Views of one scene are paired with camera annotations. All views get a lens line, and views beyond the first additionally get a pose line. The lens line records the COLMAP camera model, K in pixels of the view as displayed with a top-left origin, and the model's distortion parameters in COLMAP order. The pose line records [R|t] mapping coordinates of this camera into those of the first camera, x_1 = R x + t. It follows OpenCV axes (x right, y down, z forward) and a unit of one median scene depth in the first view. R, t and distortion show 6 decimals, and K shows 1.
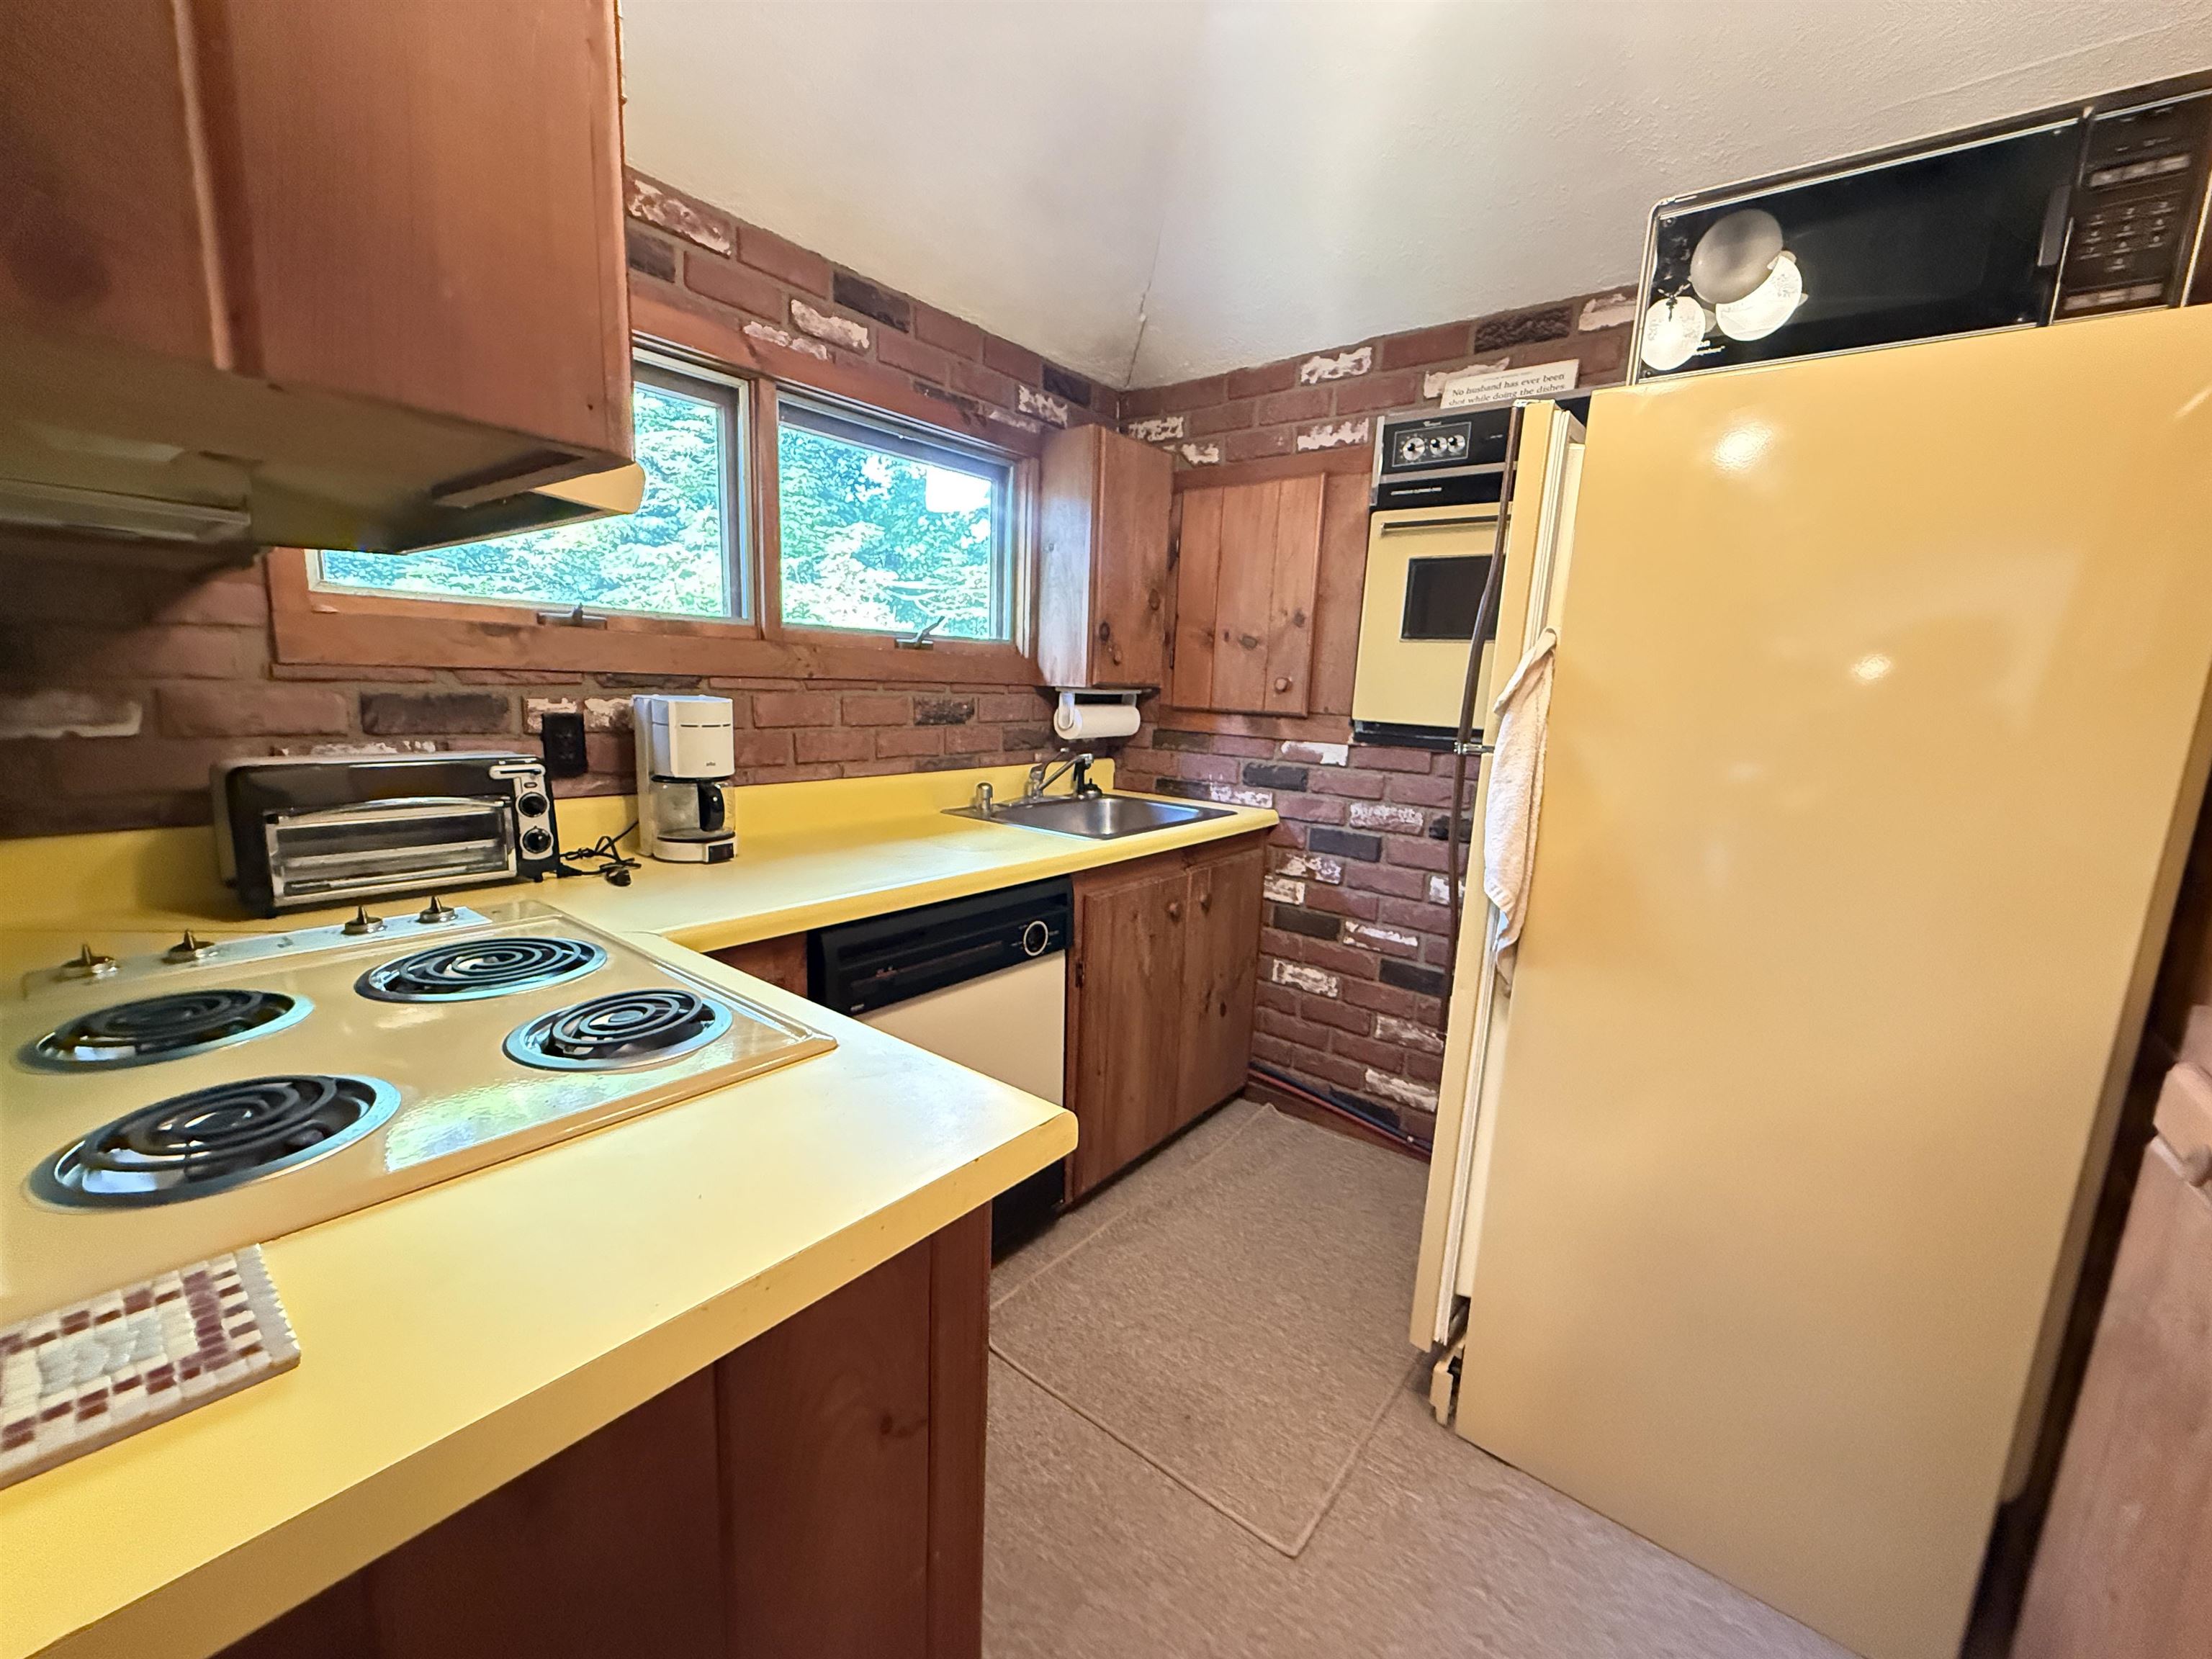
lens RADIAL K [[878.0, 0, 1106.0], [0, 878.0, 829.5], [0, 0, 1]] dist [-0.000115, -0.000293]
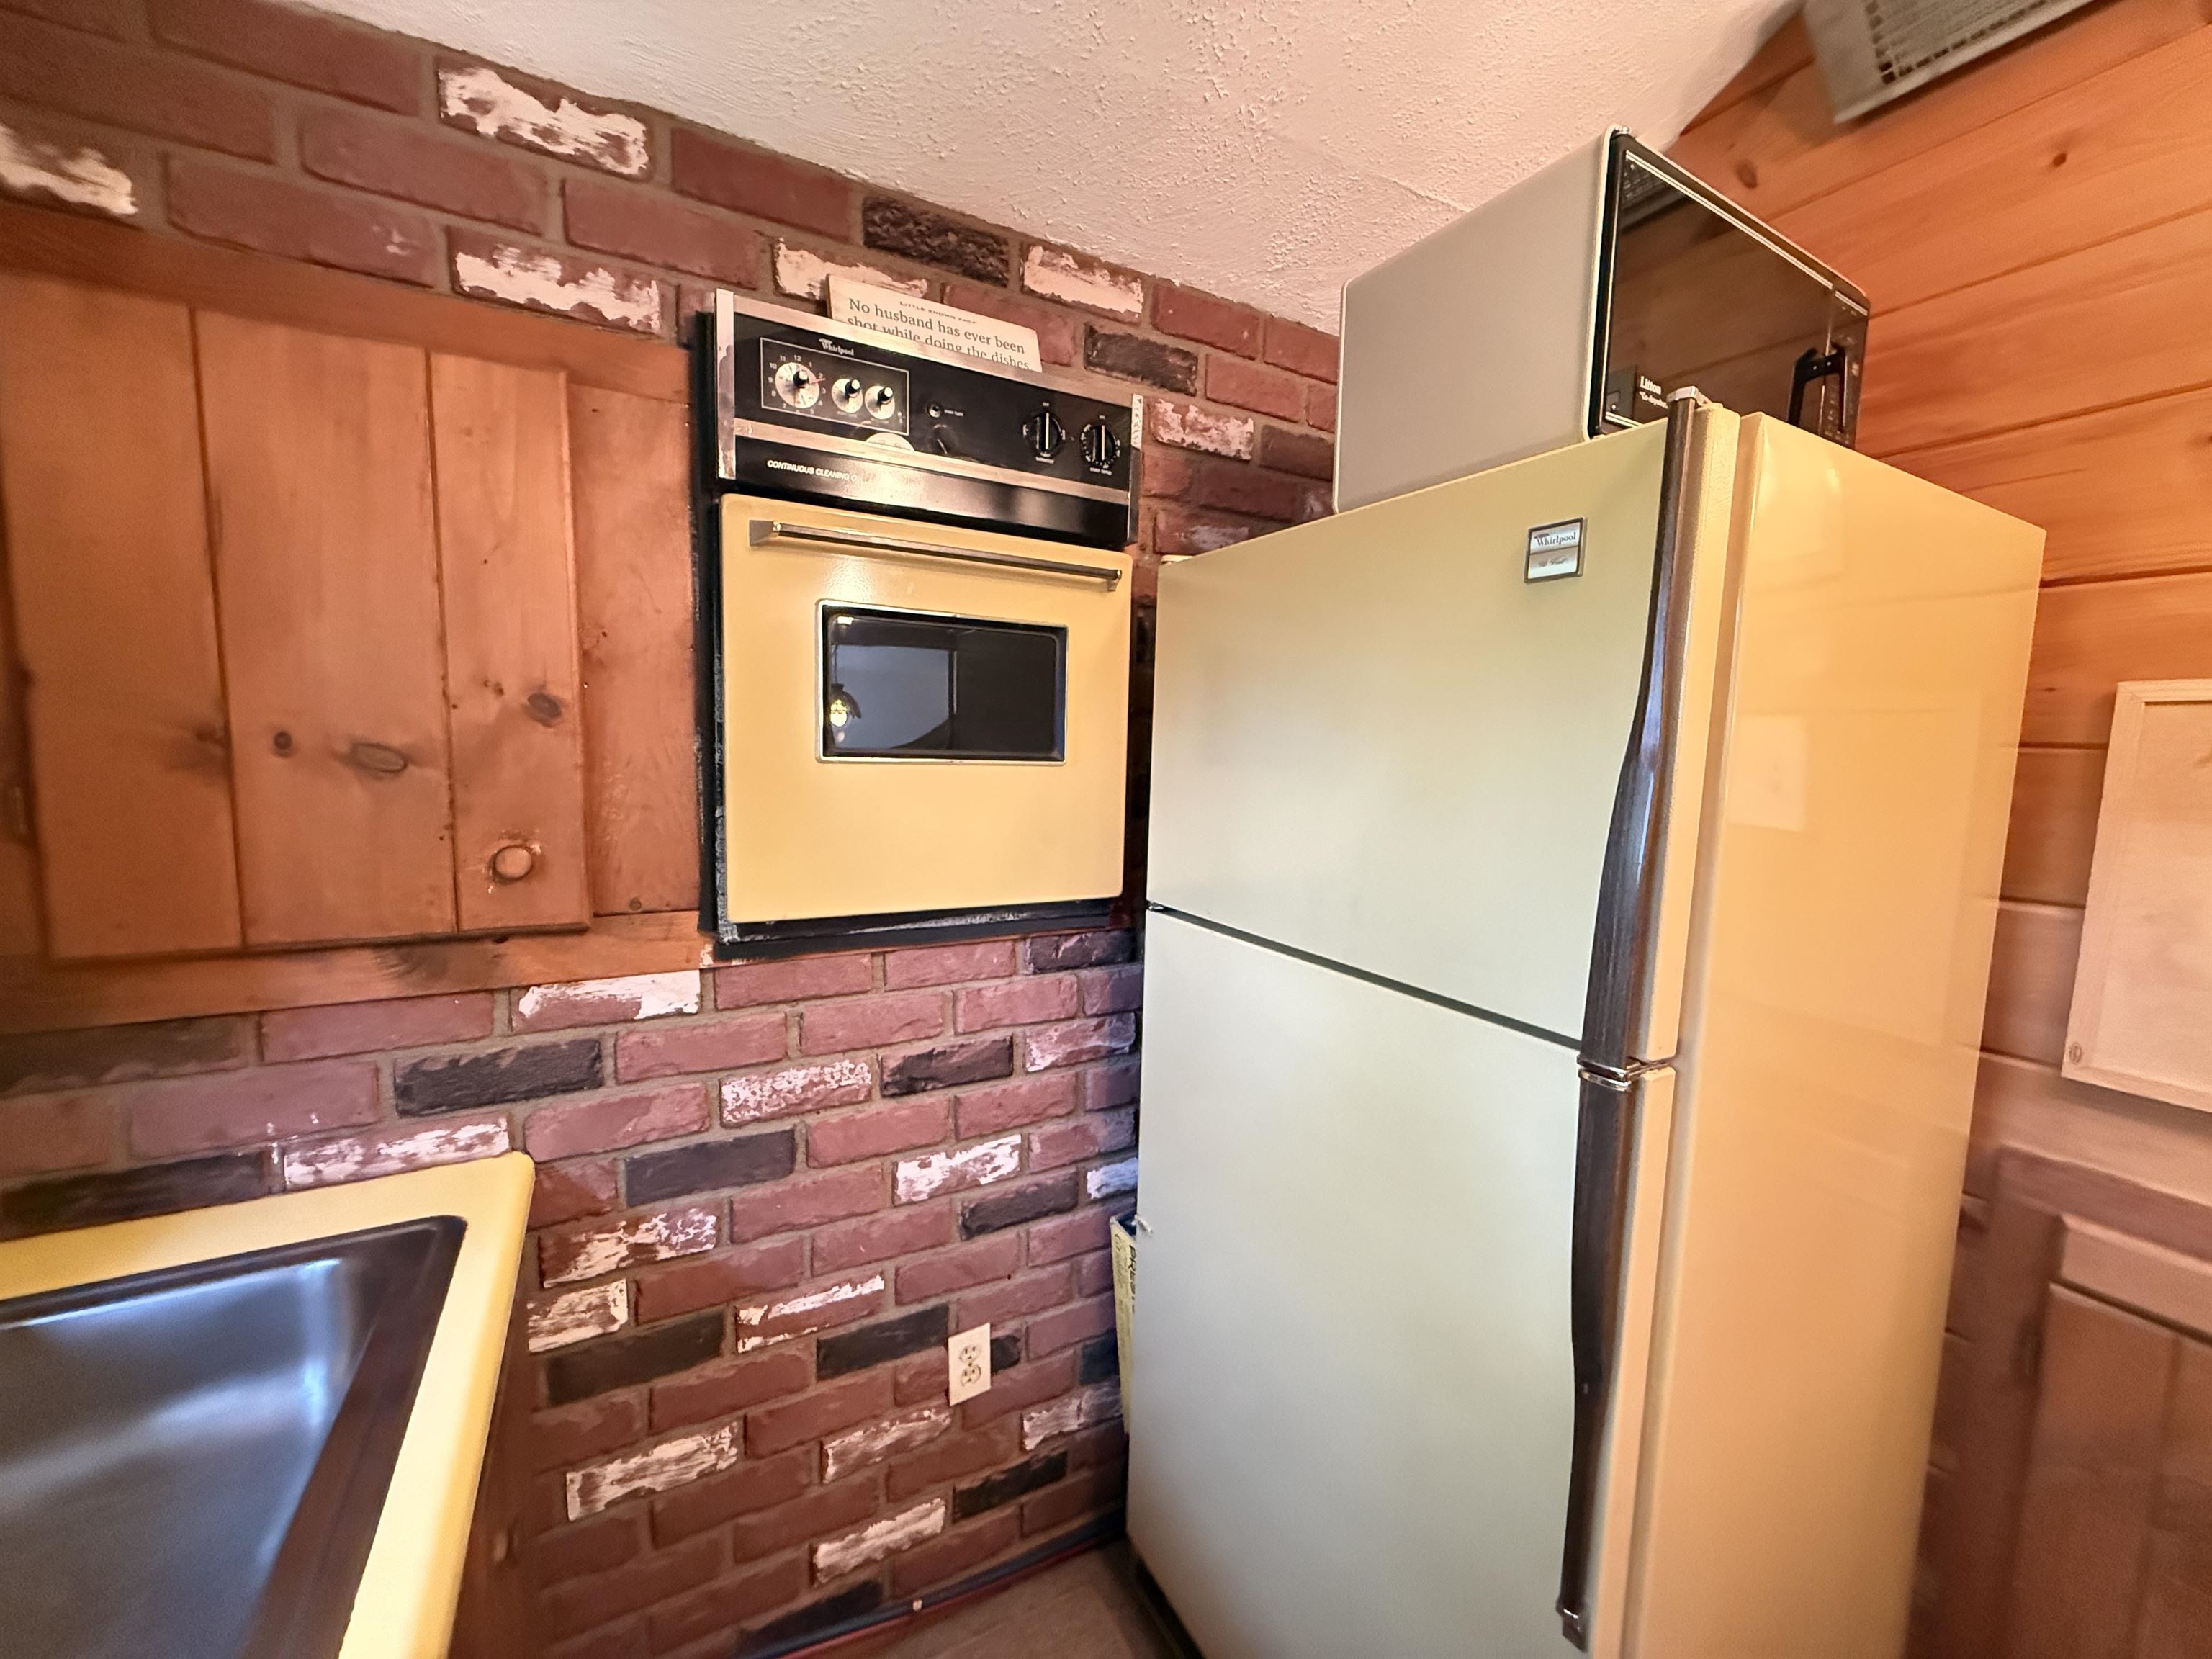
lens RADIAL K [[878.0, 0, 1106.0], [0, 878.0, 829.5], [0, 0, 1]] dist [-0.000115, -0.000293]
pose [[0.385879, -0.128920, 0.913497, -0.065784], [0.145581, 0.986291, 0.077697, -0.174172], [-0.910990, 0.103006, 0.399358, 0.591404]]
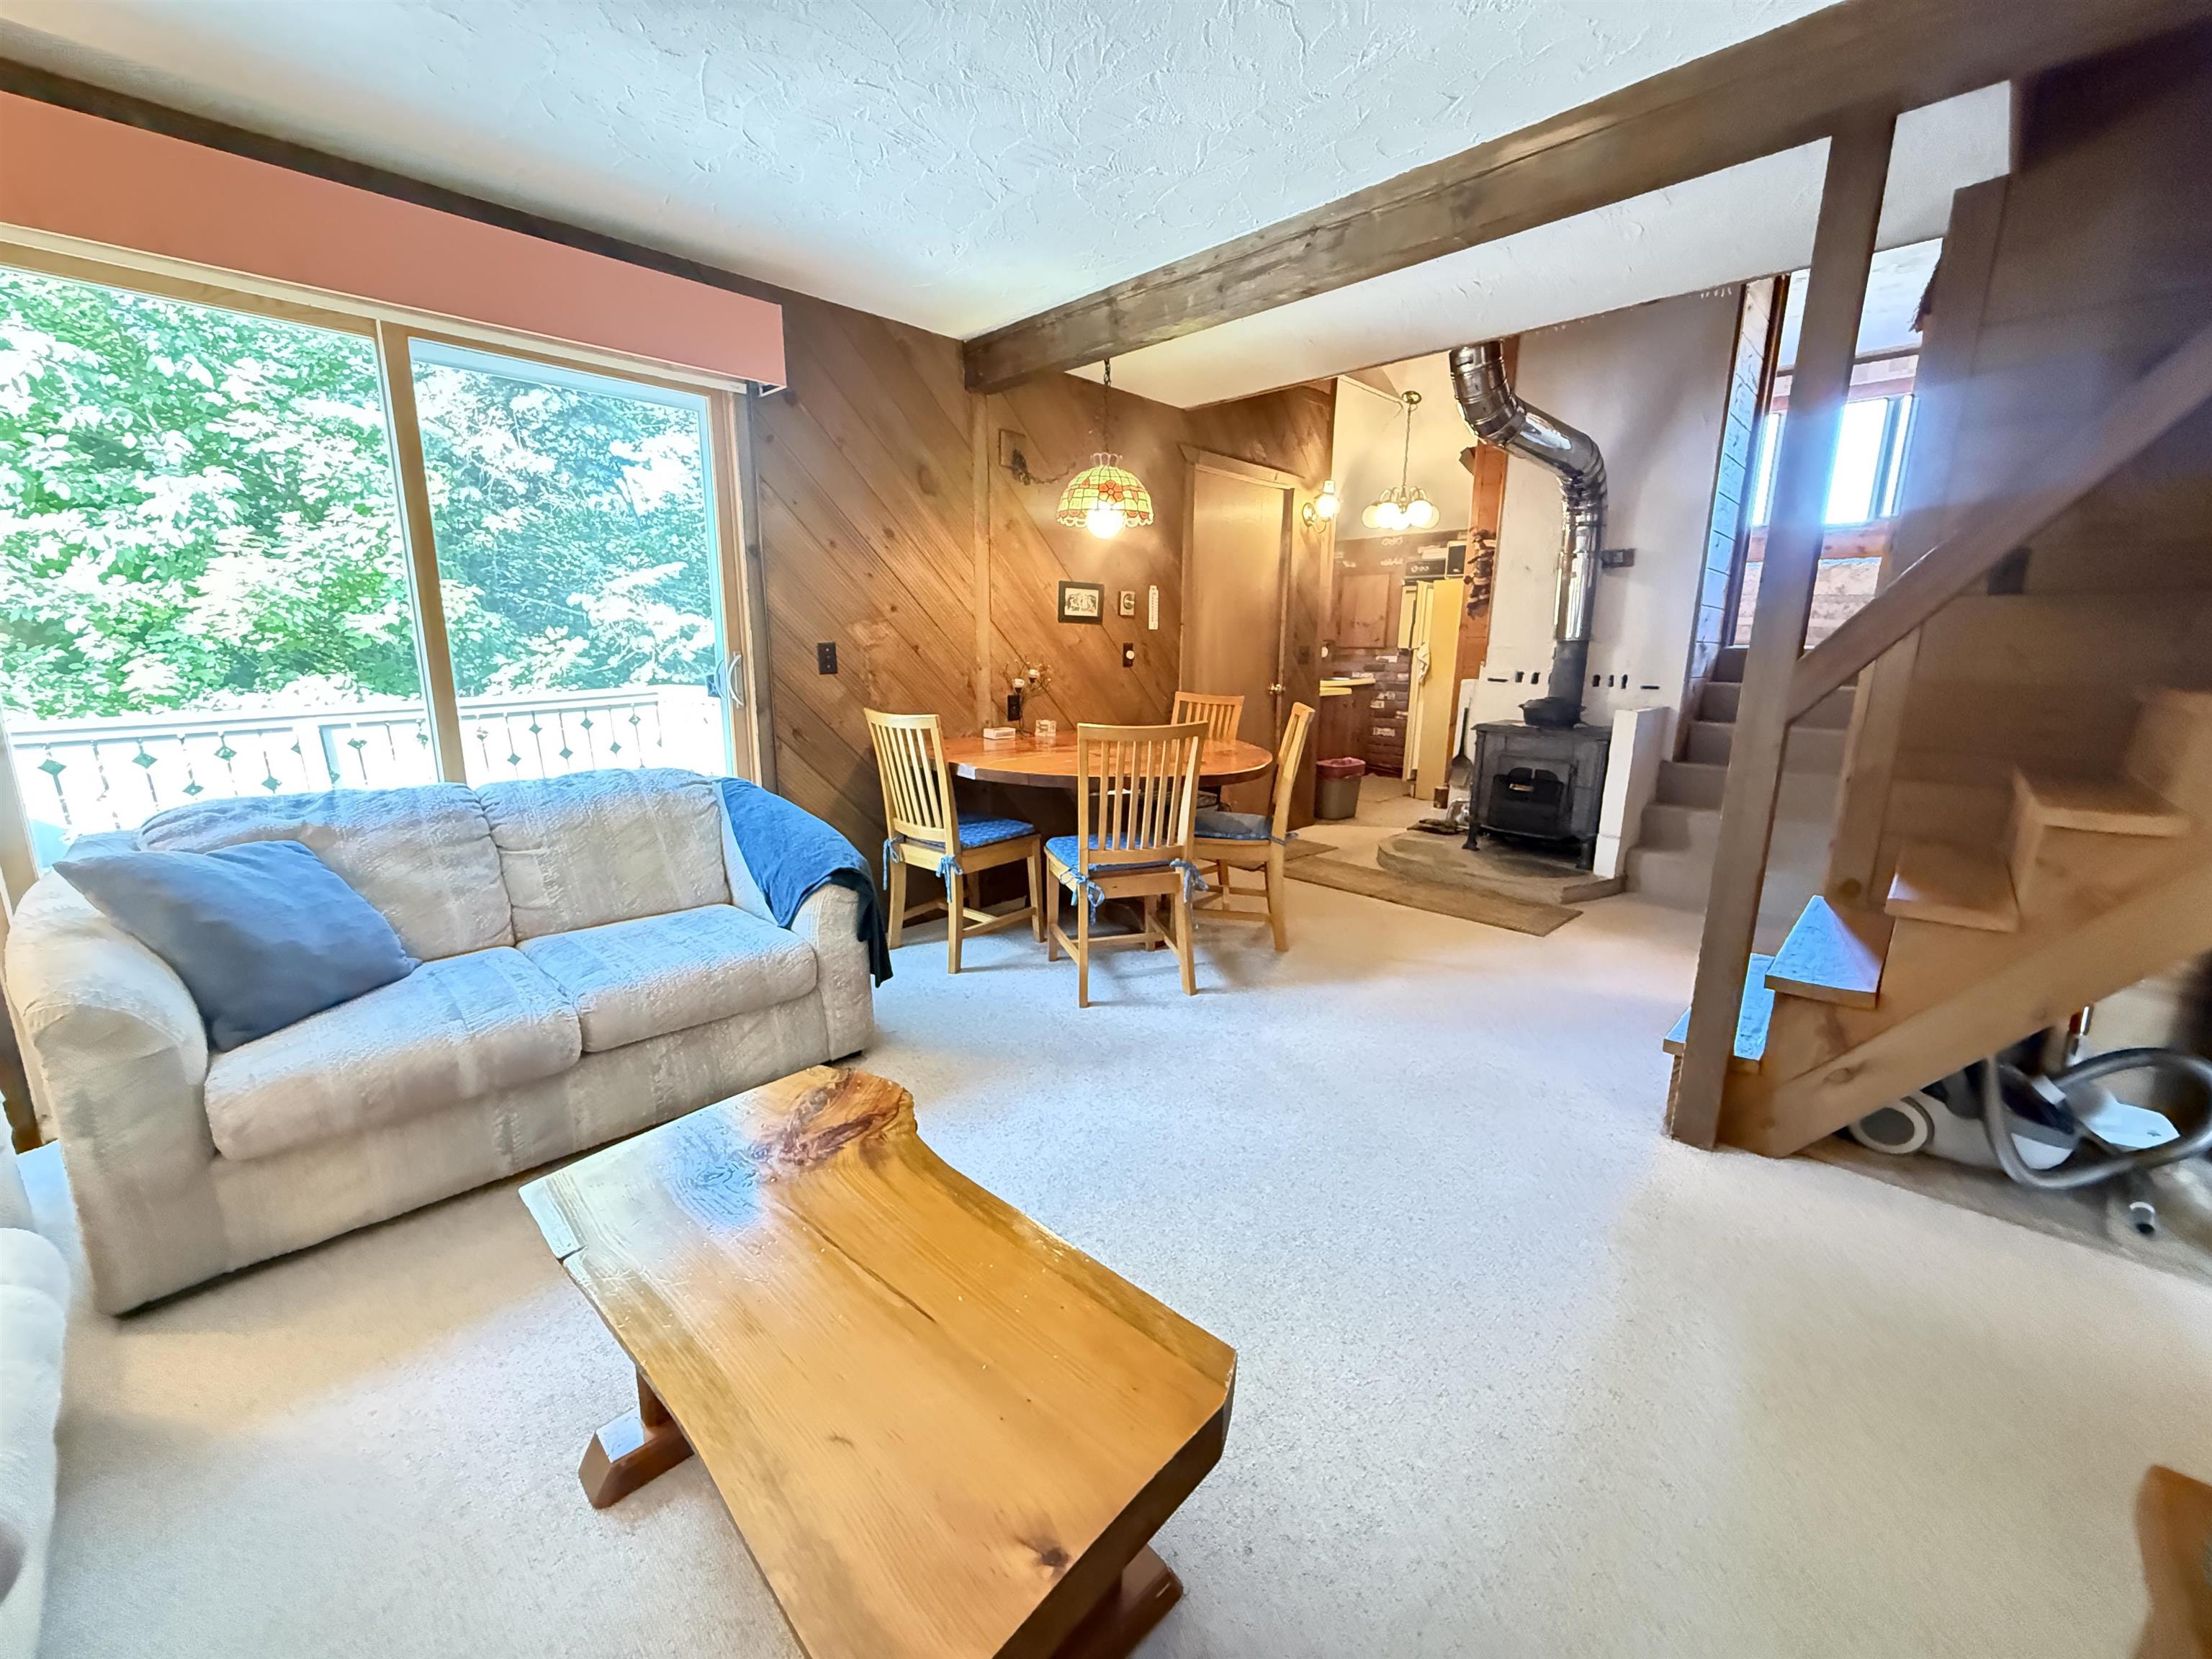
lens RADIAL K [[878.0, 0, 1106.0], [0, 878.0, 829.5], [0, 0, 1]] dist [-0.000115, -0.000293]
pose [[0.994555, -0.010979, -0.103637, -0.467006], [0.015174, 0.999093, 0.039775, 0.398854], [0.103107, -0.041131, 0.993820, -2.366346]]
